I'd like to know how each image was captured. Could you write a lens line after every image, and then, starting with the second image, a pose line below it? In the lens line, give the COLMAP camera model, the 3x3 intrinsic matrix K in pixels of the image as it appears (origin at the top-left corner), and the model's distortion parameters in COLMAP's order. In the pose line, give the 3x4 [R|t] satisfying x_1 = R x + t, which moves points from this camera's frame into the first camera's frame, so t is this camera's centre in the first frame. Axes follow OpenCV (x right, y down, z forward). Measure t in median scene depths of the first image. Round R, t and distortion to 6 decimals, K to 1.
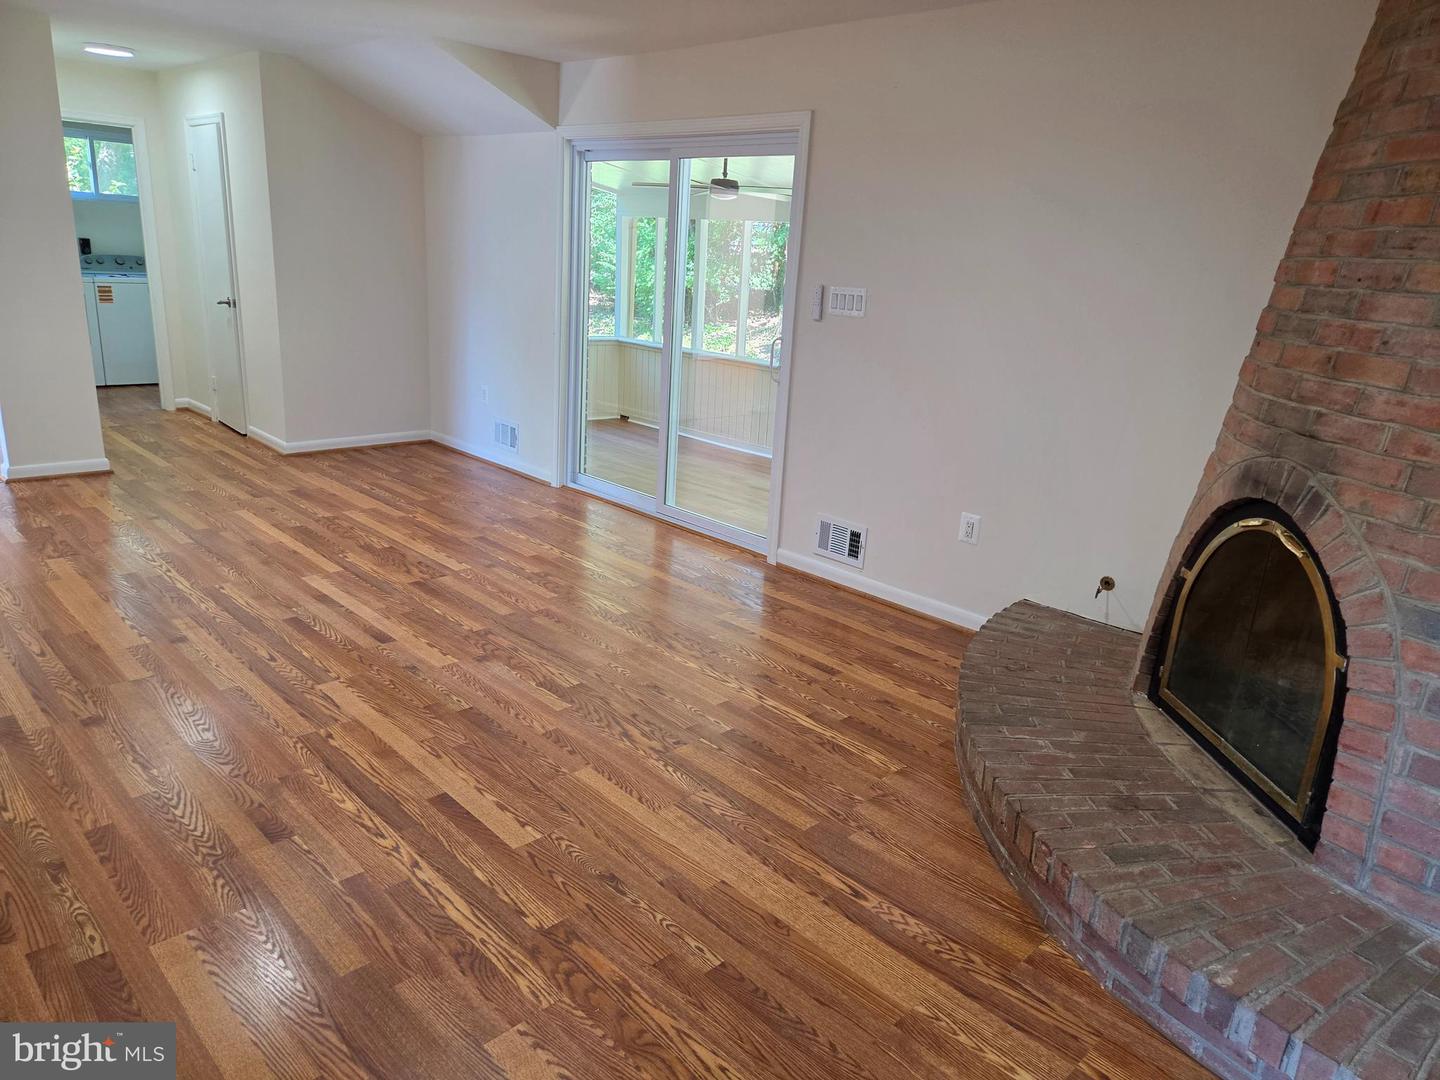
lens RADIAL K [[990.5, 0, 774.9], [0, 990.5, 535.7], [0, 0, 1]] dist [0.023407, -0.005674]
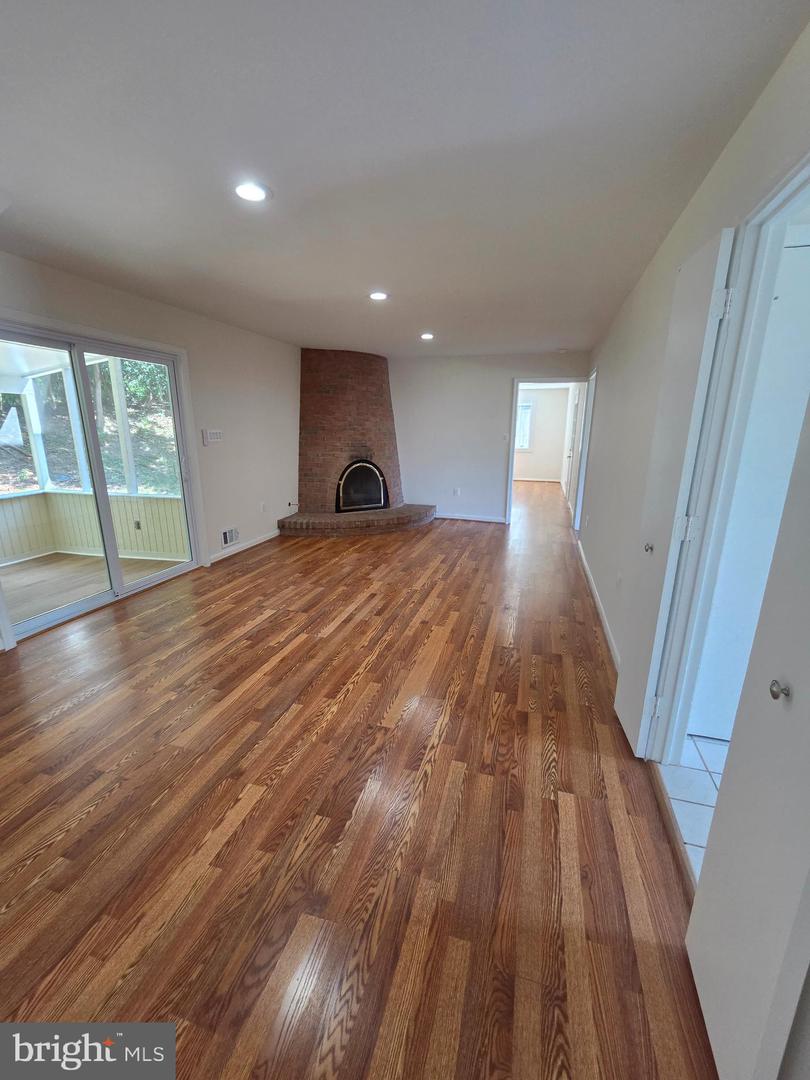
lens RADIAL K [[447.1, 0, 406.7], [0, 447.1, 545.9], [0, 0, 1]] dist [-0.007952, 0.006571]
pose [[-0.468729, -0.297382, 0.831779, -1.149802], [0.197387, 0.882557, 0.426769, -0.389412], [-0.861006, 0.364222, -0.354981, 1.144794]]
